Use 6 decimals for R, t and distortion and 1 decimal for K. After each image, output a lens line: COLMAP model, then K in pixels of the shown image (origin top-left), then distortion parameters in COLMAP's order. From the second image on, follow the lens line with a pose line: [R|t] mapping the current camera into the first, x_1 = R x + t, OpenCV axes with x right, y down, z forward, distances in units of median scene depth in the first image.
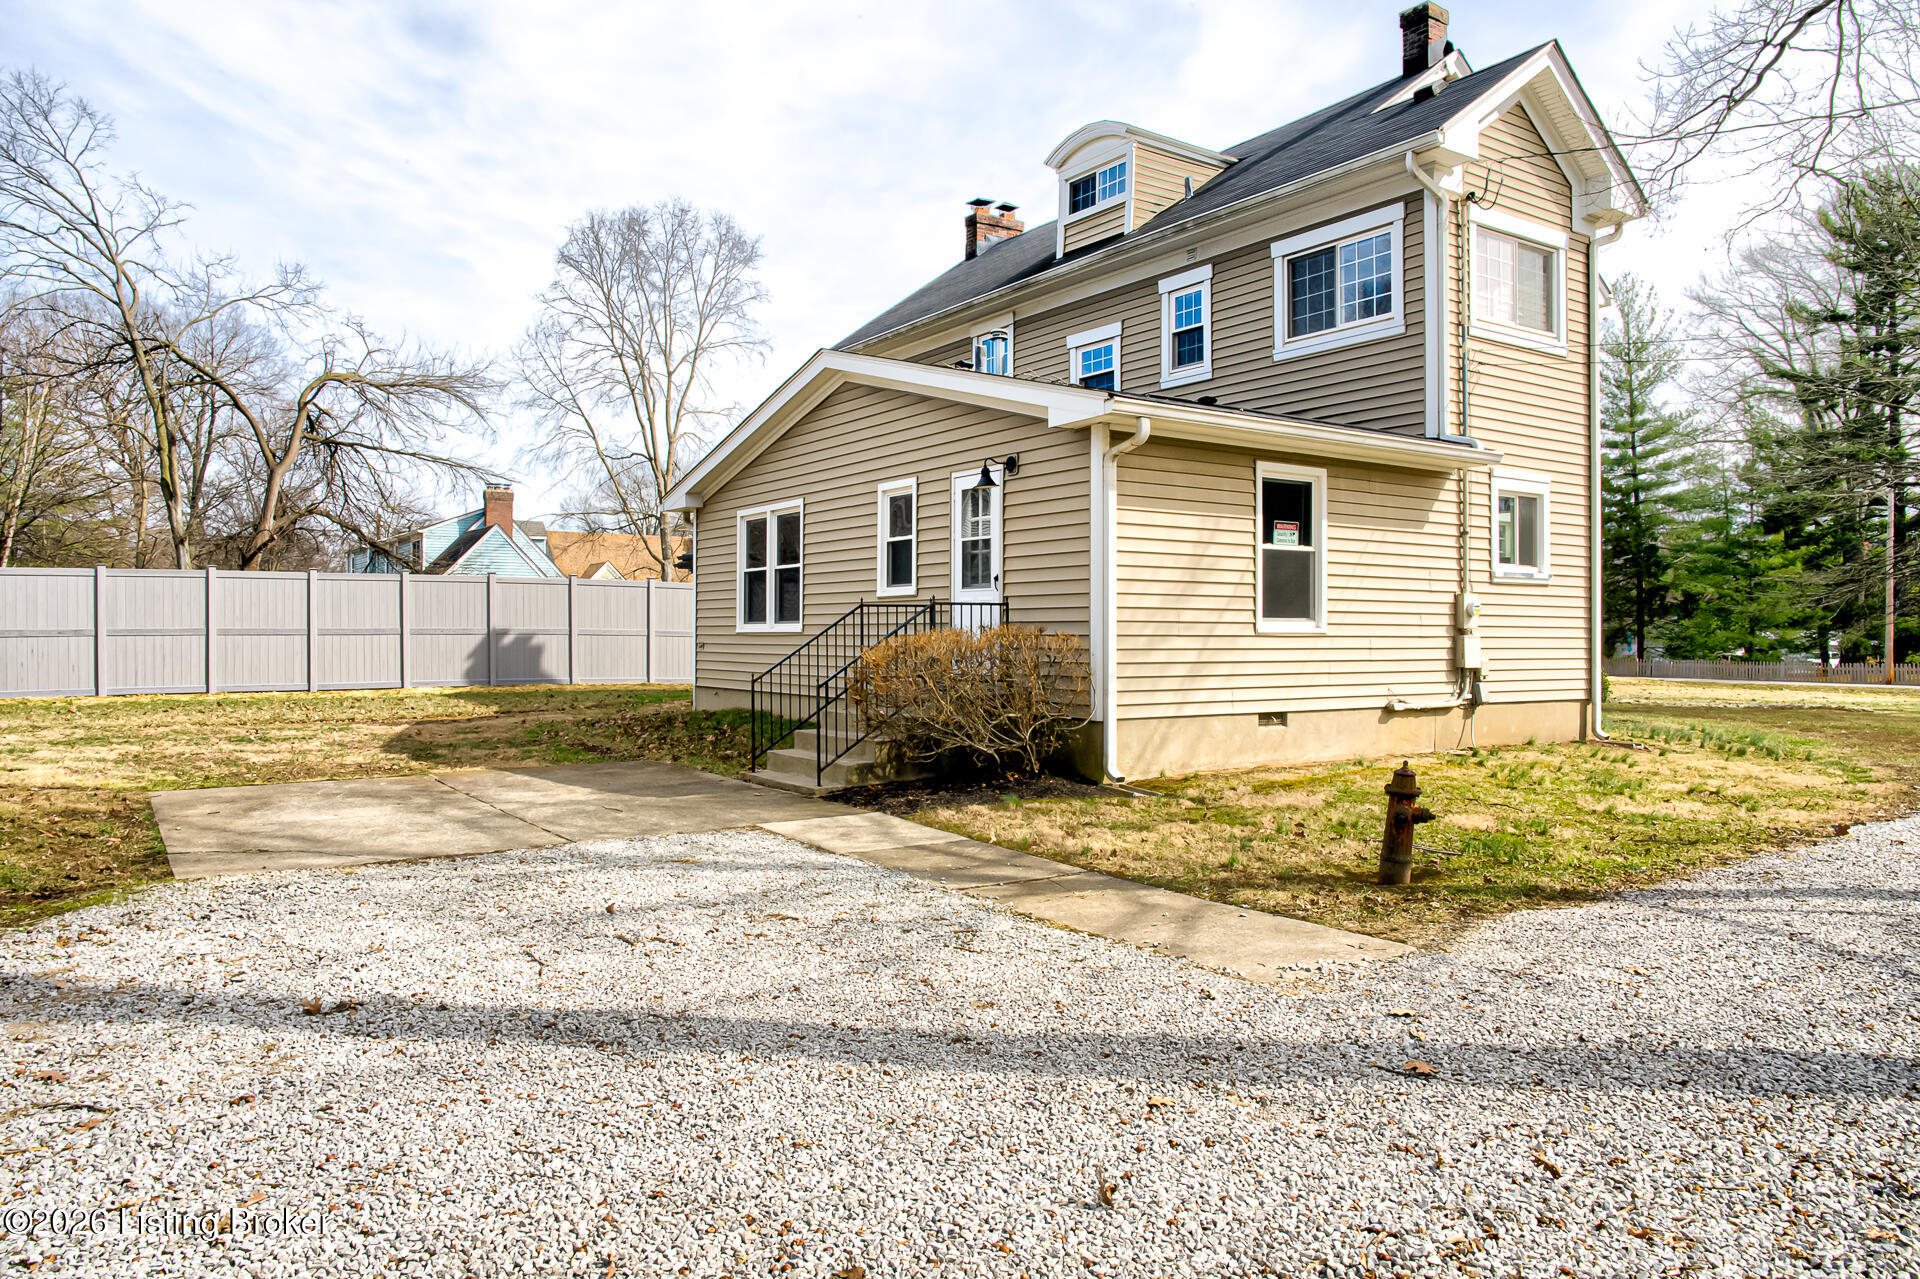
lens RADIAL K [[1307.0, 0, 960.0], [0, 1307.0, 639.5], [0, 0, 1]] dist [-0.082017, 0.093339]
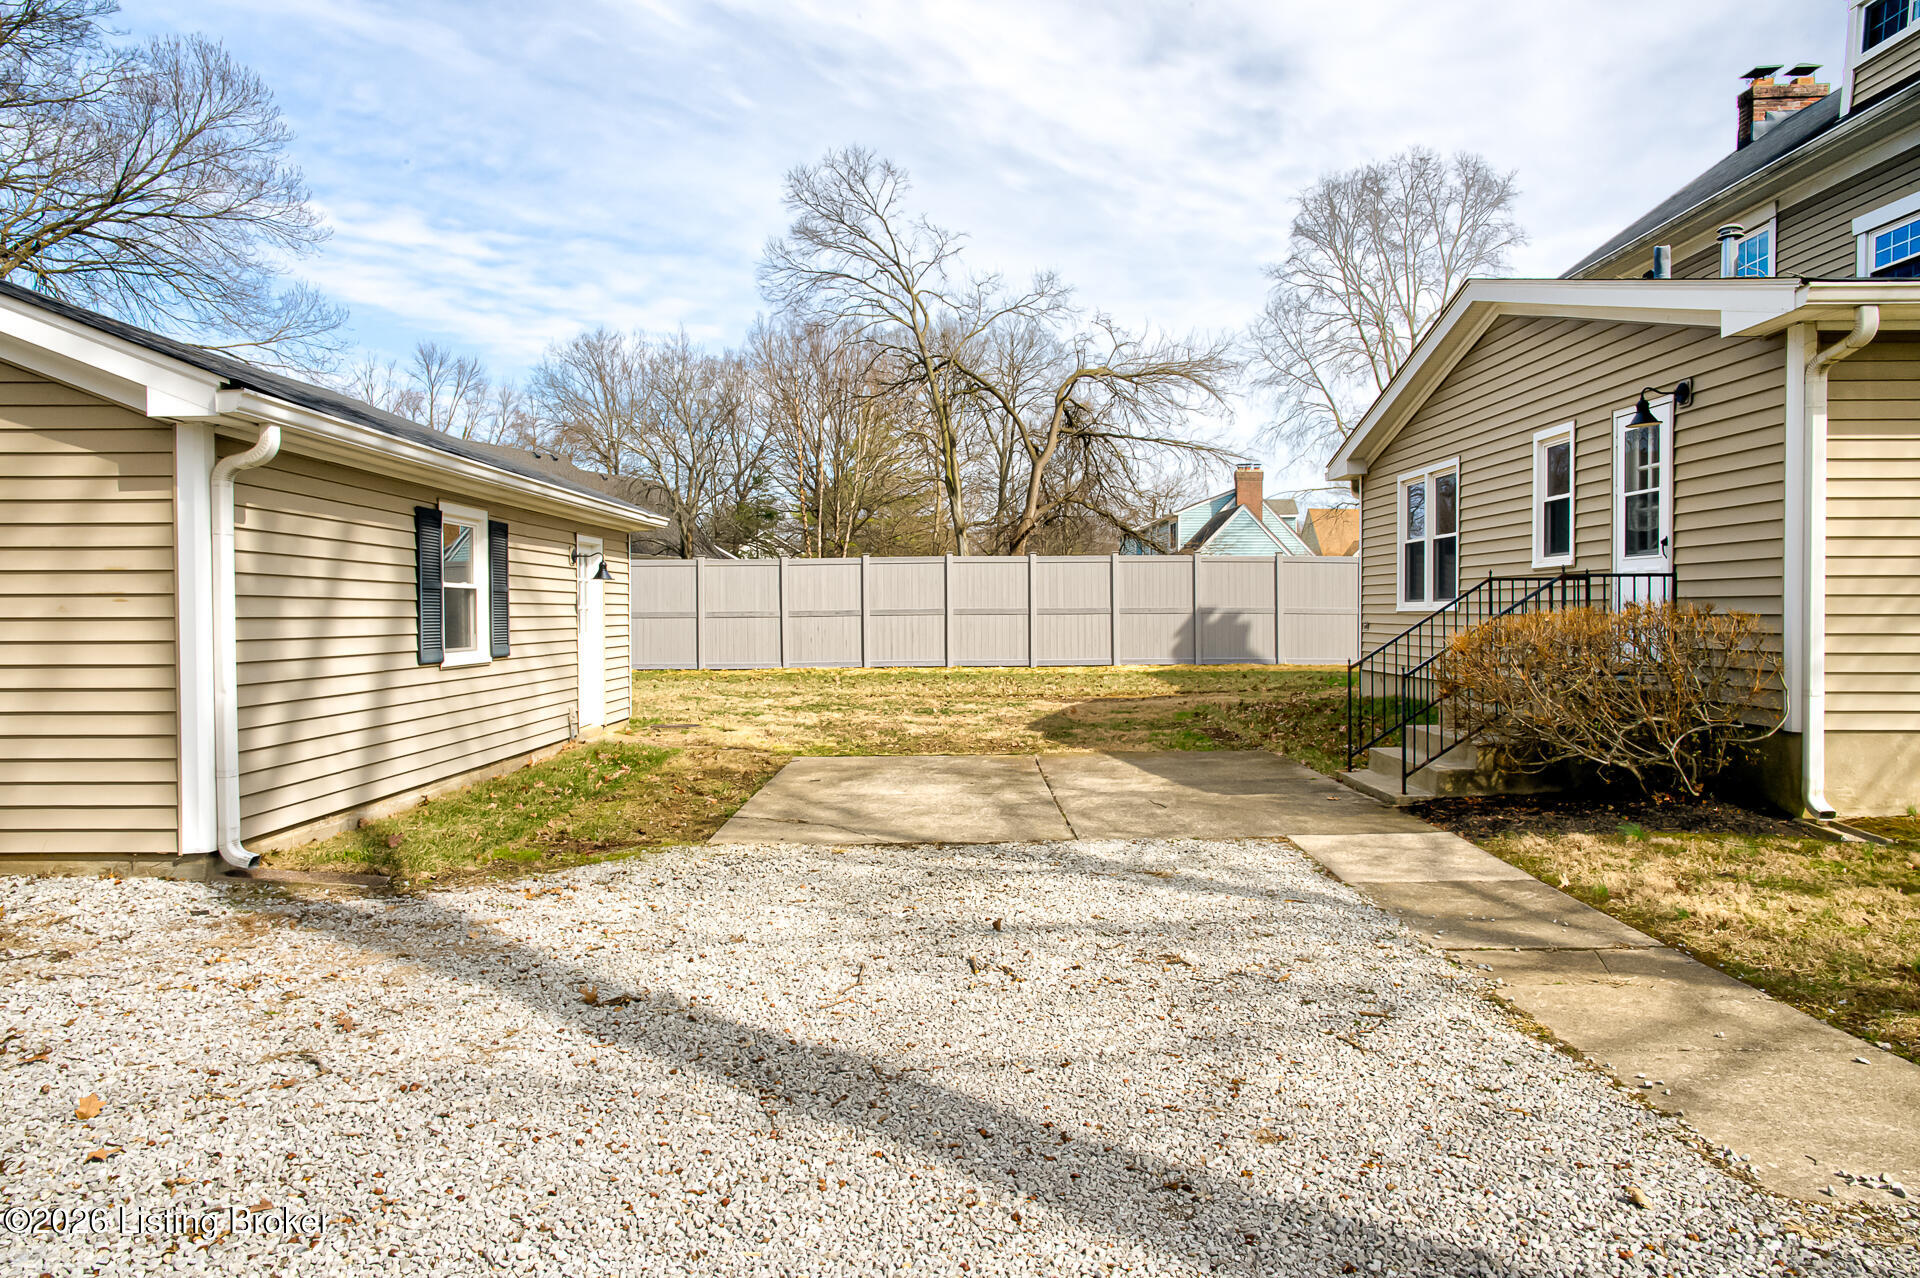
lens RADIAL K [[1307.0, 0, 960.0], [0, 1307.0, 639.0], [0, 0, 1]] dist [-0.082017, 0.093339]
pose [[0.829739, 0.008554, -0.558087, 0.094039], [0.000781, 0.999864, 0.016485, -0.001596], [0.558152, -0.014114, 0.829619, 0.110969]]
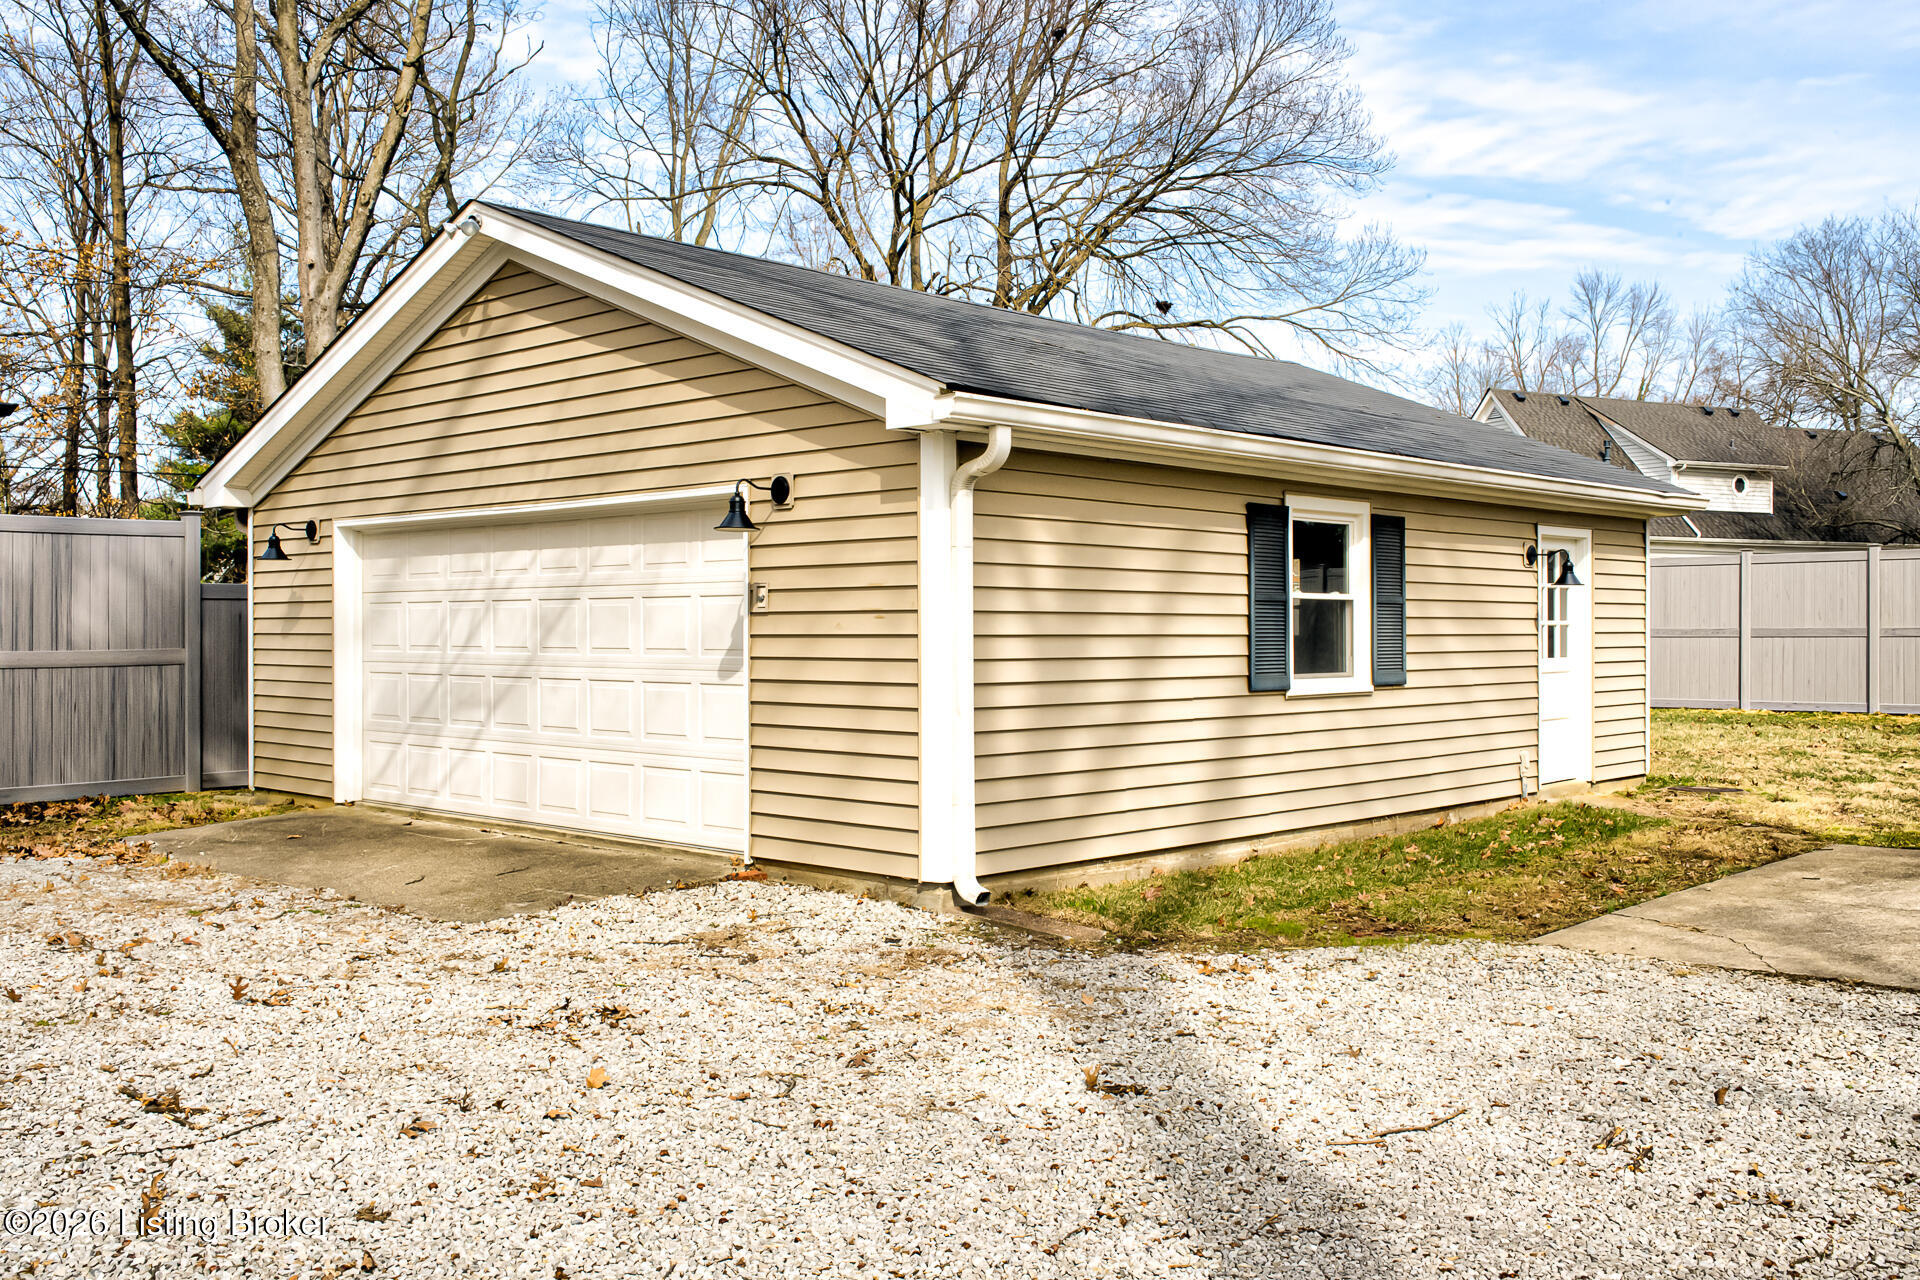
lens RADIAL K [[1768.1, 0, 960.0], [0, 1768.1, 640.0], [0, 0, 1]] dist [-0.059459, 0.122952]
pose [[0.217588, 0.002948, -0.976036, 0.199583], [-0.002152, 0.999994, 0.002541, -0.001406], [0.976038, 0.001547, 0.217593, 0.218193]]
